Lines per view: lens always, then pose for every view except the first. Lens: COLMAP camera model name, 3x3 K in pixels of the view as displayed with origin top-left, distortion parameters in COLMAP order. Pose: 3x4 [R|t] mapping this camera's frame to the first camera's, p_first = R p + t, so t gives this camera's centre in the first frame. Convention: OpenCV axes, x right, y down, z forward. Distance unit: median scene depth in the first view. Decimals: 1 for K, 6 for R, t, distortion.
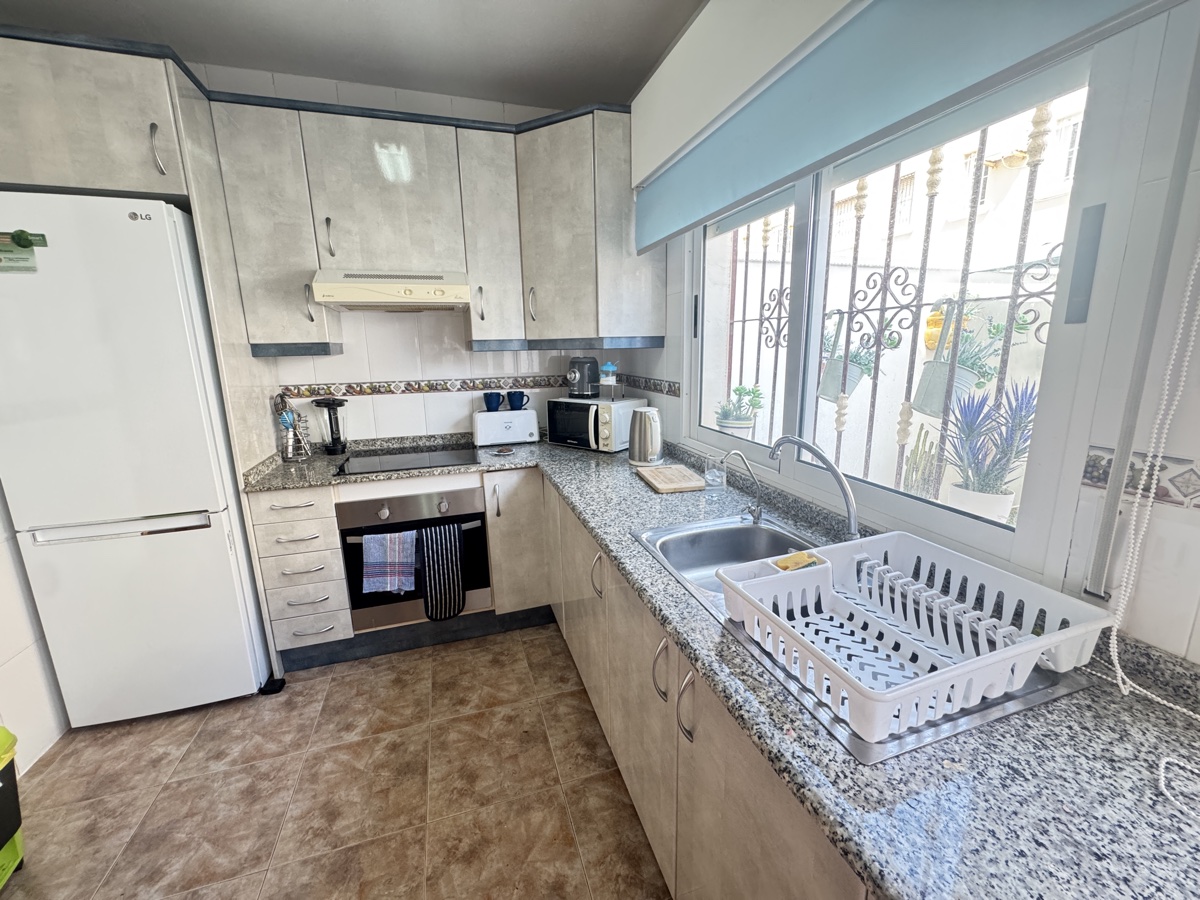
lens RADIAL K [[479.5, 0, 601.6], [0, 479.5, 443.8], [0, 0, 1]] dist [-0.002839, -0.000028]
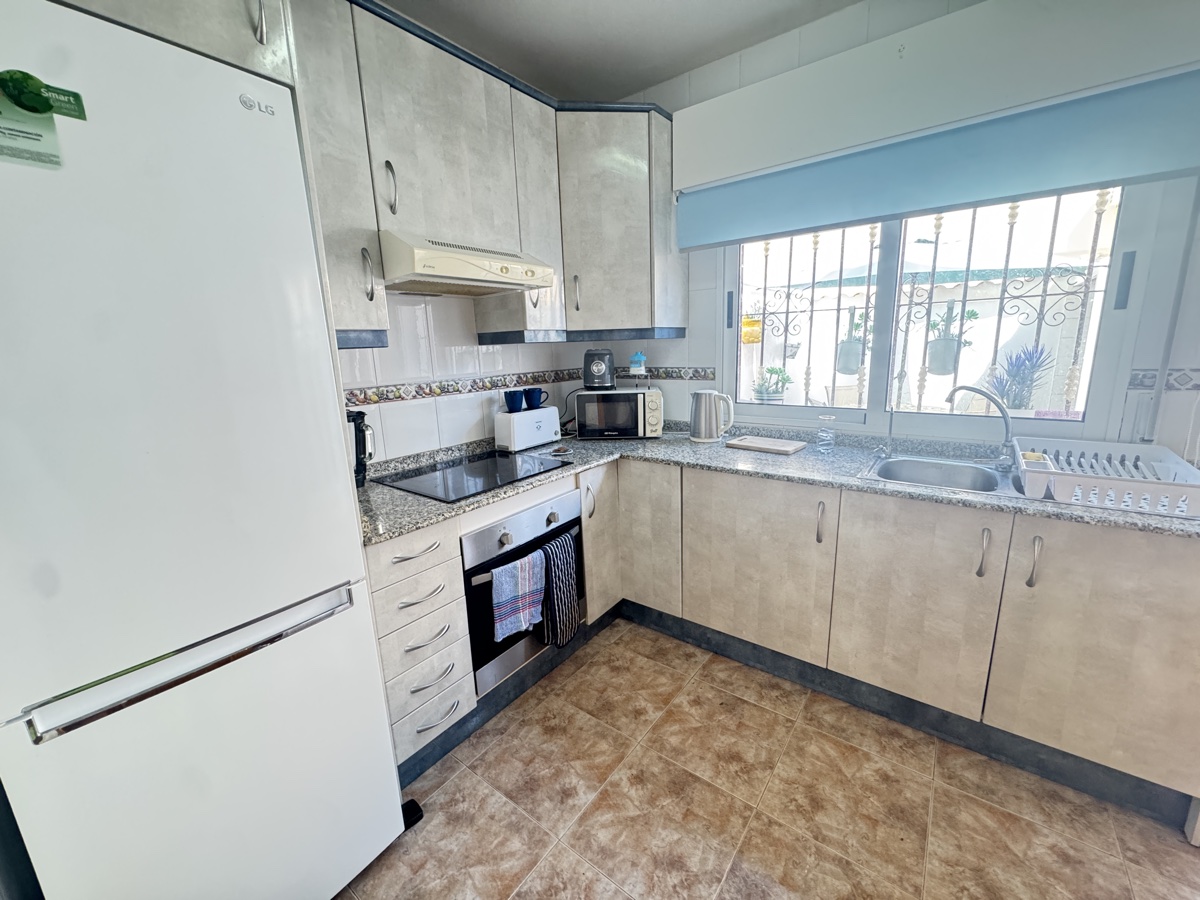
lens RADIAL K [[479.5, 0, 598.2], [0, 479.5, 443.9], [0, 0, 1]] dist [-0.002839, -0.000028]
pose [[0.820737, -0.125310, 0.557394, -0.734133], [0.133741, 0.990681, 0.025793, -0.013674], [-0.555431, 0.053377, 0.829848, 0.216769]]
